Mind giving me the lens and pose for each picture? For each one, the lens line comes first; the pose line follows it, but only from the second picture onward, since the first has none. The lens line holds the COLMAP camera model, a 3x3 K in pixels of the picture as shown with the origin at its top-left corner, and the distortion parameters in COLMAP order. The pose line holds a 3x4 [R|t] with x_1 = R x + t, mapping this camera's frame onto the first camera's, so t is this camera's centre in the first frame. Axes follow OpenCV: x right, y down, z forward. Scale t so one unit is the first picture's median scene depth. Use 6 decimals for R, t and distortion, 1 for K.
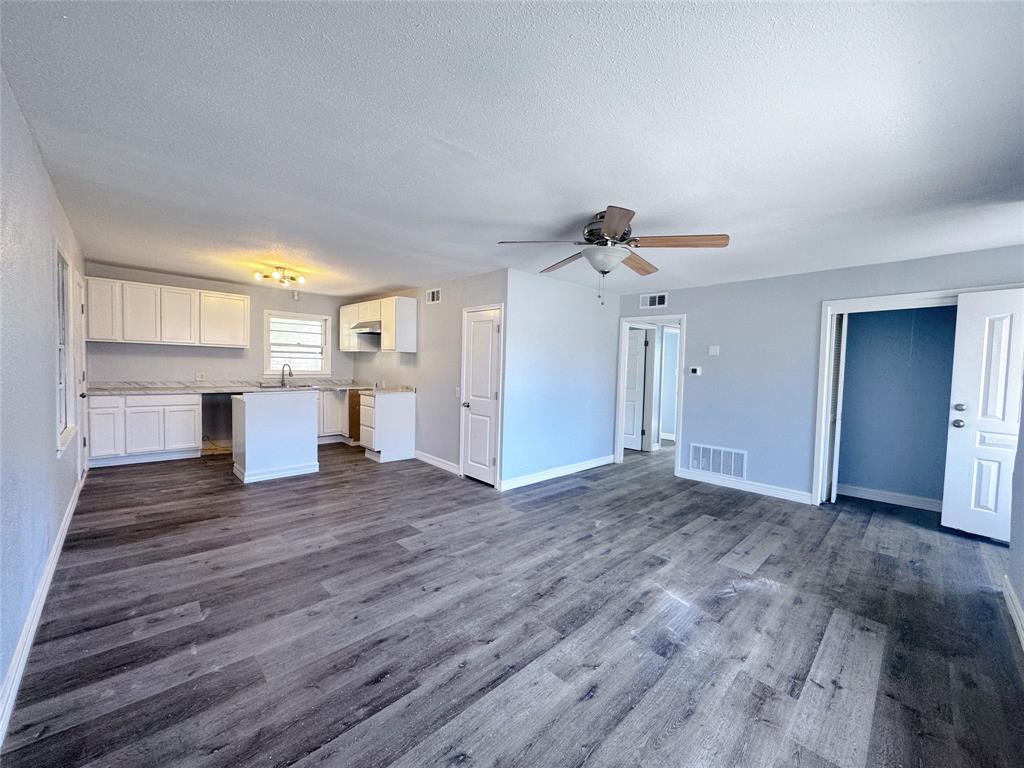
lens RADIAL K [[408.7, 0, 512.4], [0, 408.7, 384.5], [0, 0, 1]] dist [-0.004424, 0.000238]
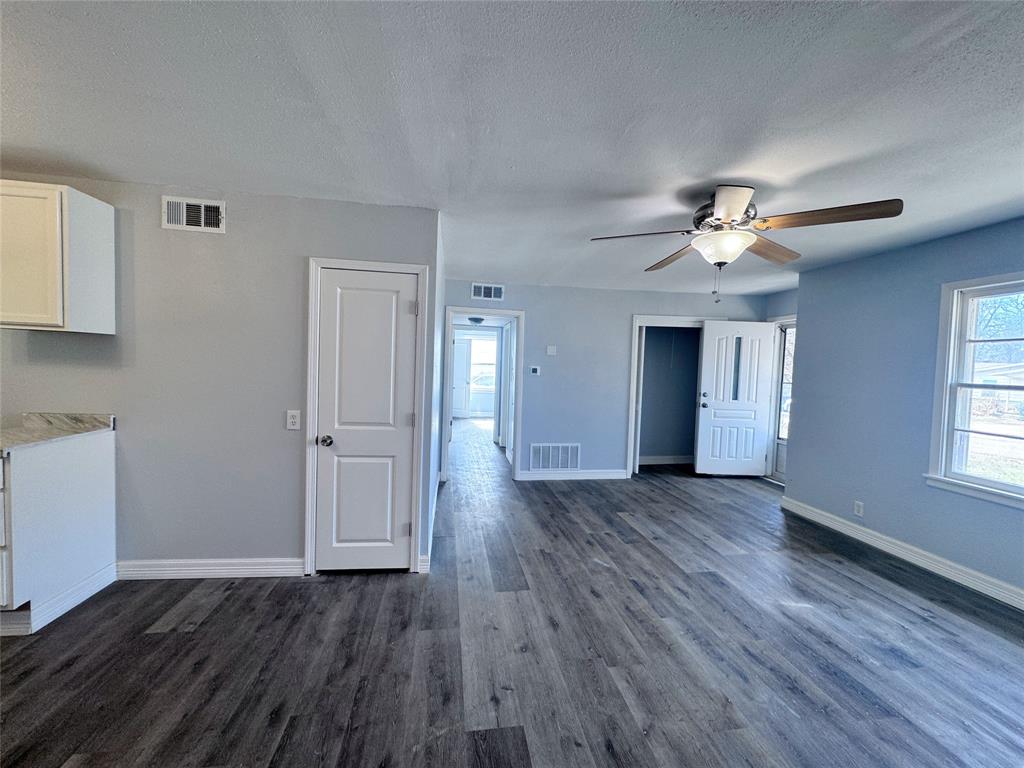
lens RADIAL K [[408.7, 0, 512.0], [0, 408.7, 382.9], [0, 0, 1]] dist [-0.004424, 0.000238]
pose [[0.579179, -0.040729, 0.814182, -0.597105], [0.022257, 0.999169, 0.034151, -0.058793], [-0.814897, -0.001658, 0.579604, 0.725713]]
